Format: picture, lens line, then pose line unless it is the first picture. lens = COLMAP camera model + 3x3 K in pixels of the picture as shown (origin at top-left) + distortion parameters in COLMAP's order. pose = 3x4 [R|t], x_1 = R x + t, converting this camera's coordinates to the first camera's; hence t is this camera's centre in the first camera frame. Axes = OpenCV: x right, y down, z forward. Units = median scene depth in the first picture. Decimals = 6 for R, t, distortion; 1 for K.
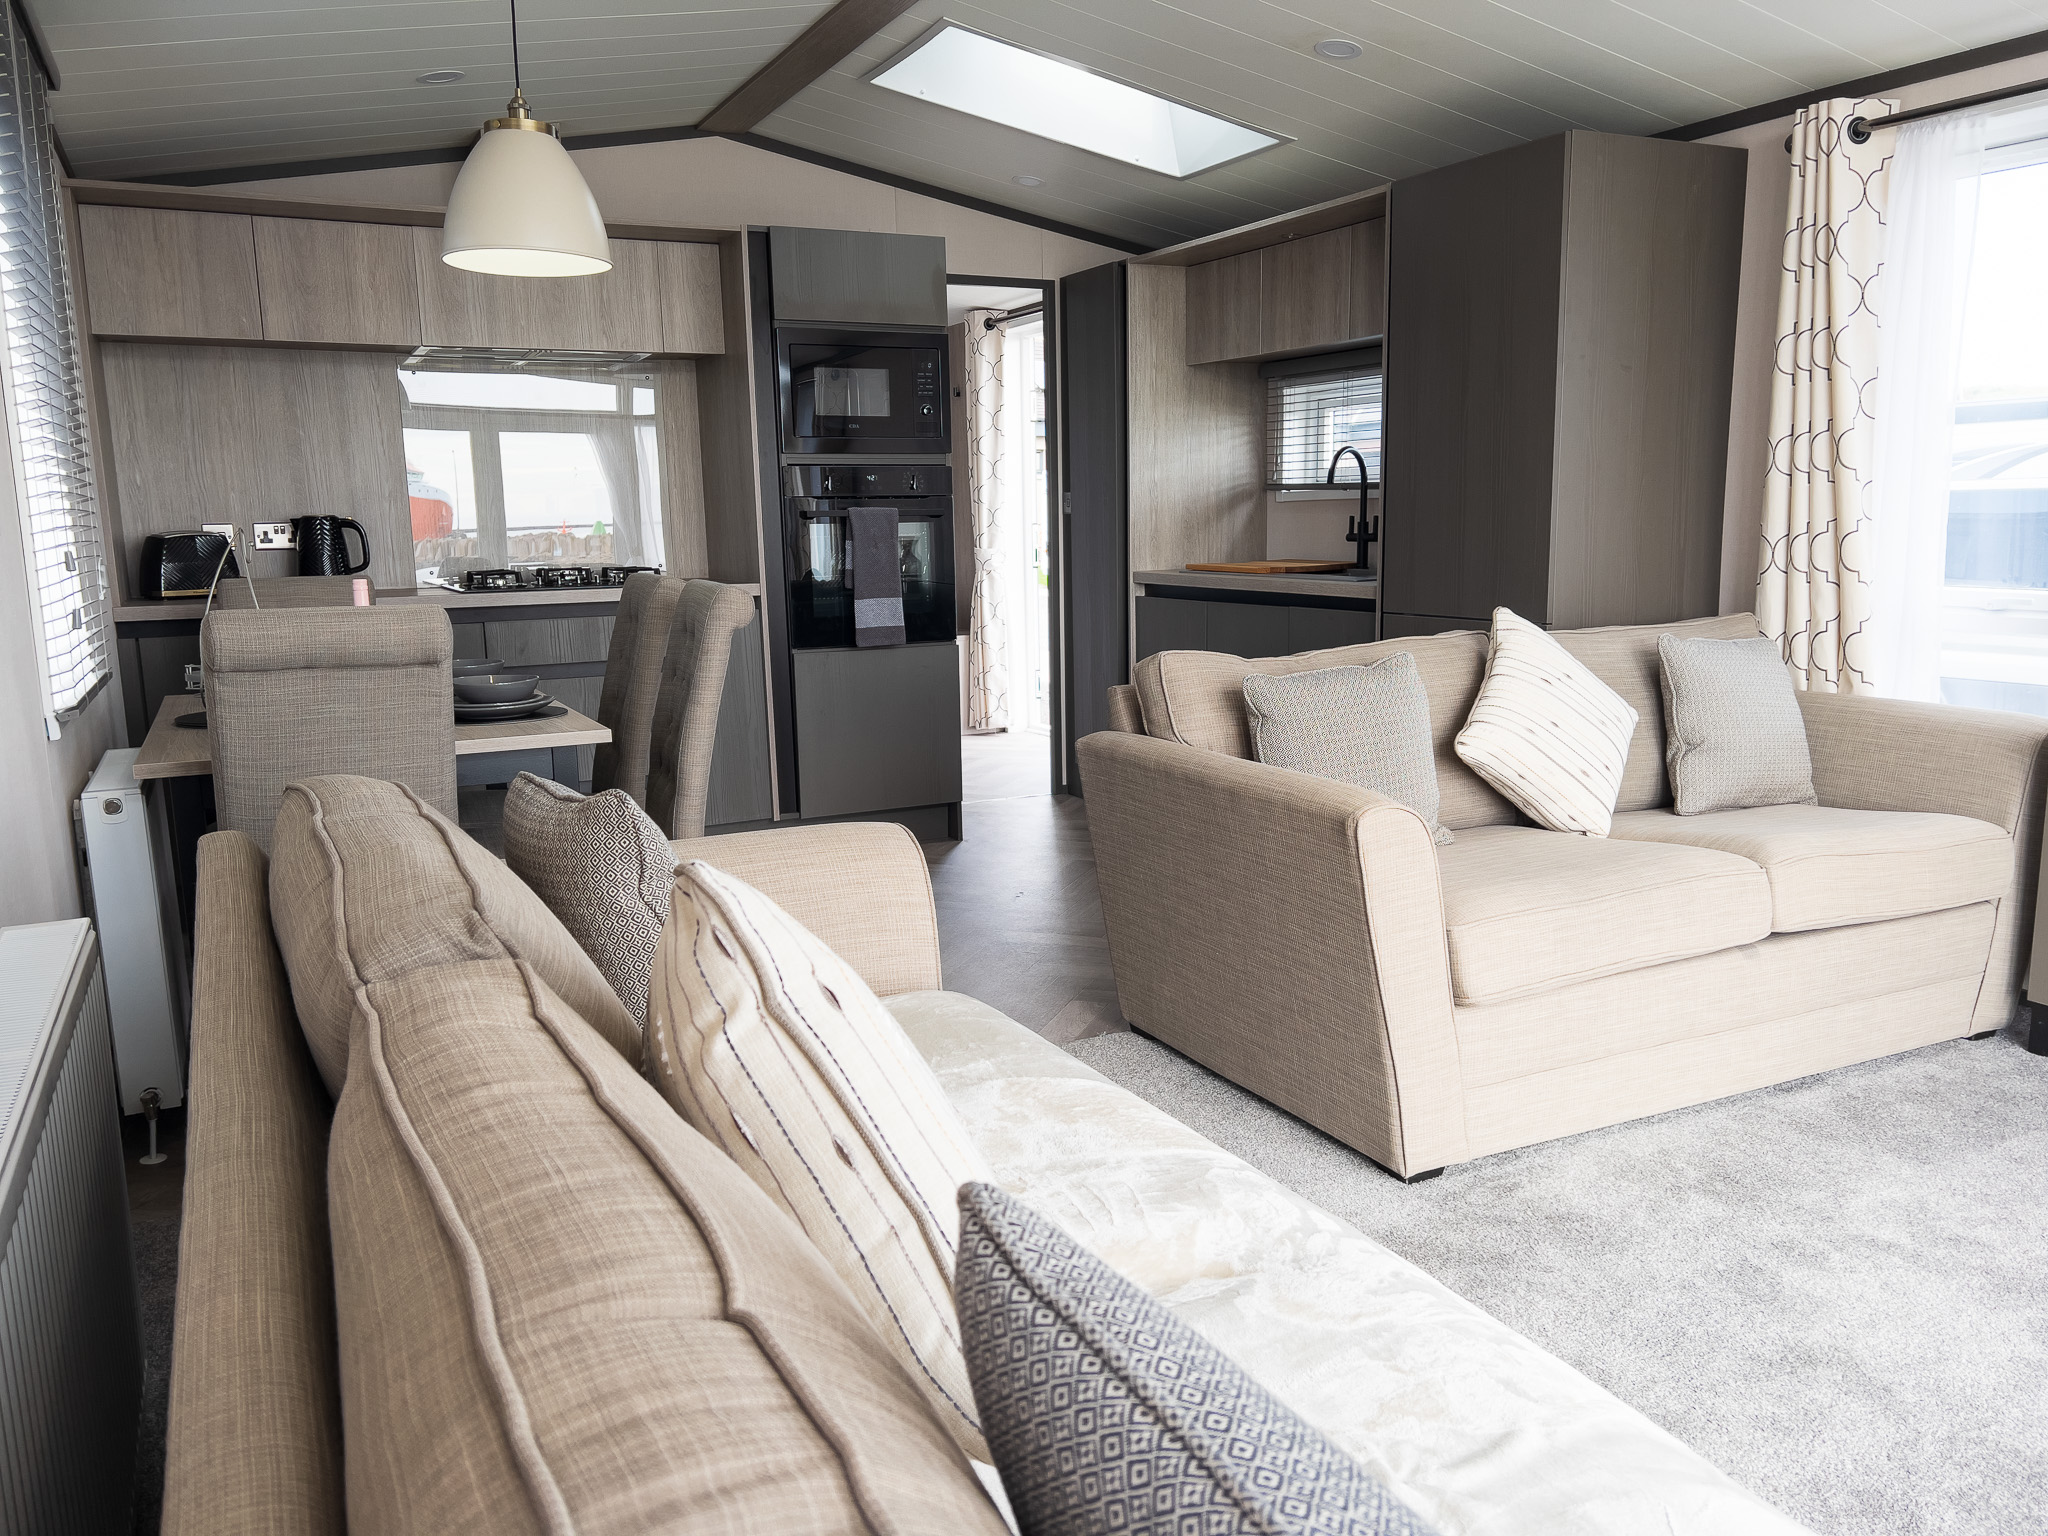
lens RADIAL K [[1544.9, 0, 1024.0], [0, 1544.9, 768.0], [0, 0, 1]] dist [0.062924, -0.086758]
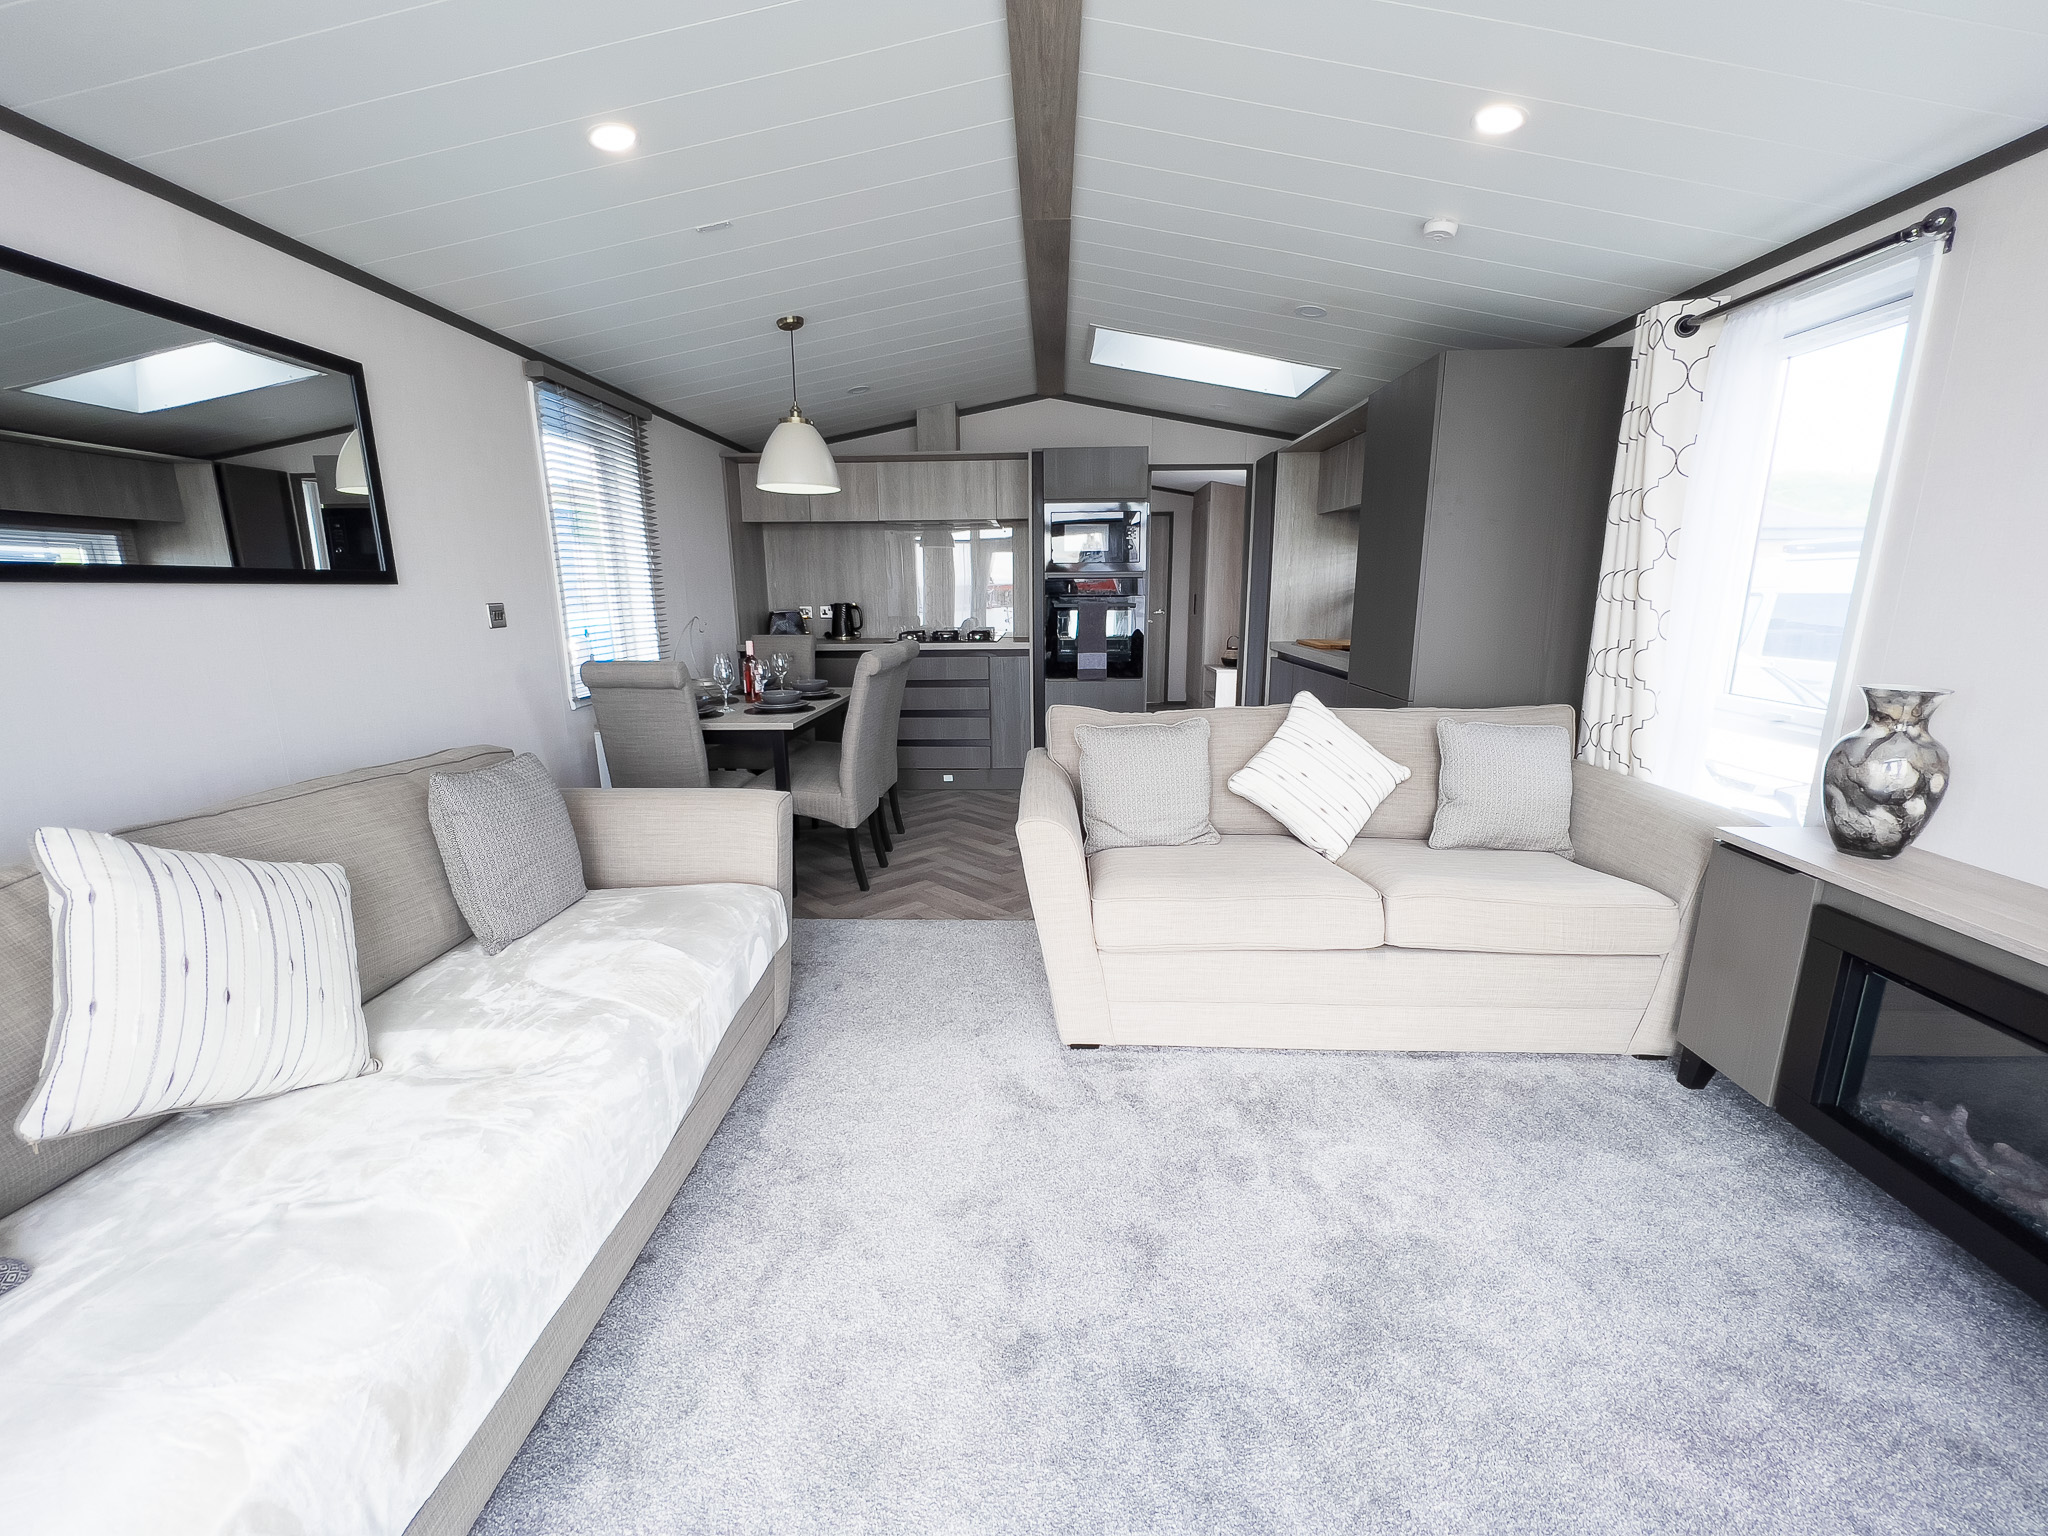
lens RADIAL K [[820.6, 0, 1021.7], [0, 820.6, 765.5], [0, 0, 1]] dist [-0.000515, 0.000000]
pose [[0.875649, 0.113746, -0.469362, 0.408569], [-0.087152, 0.993130, 0.078085, -0.064534], [0.475020, -0.027469, 0.879546, 0.162032]]
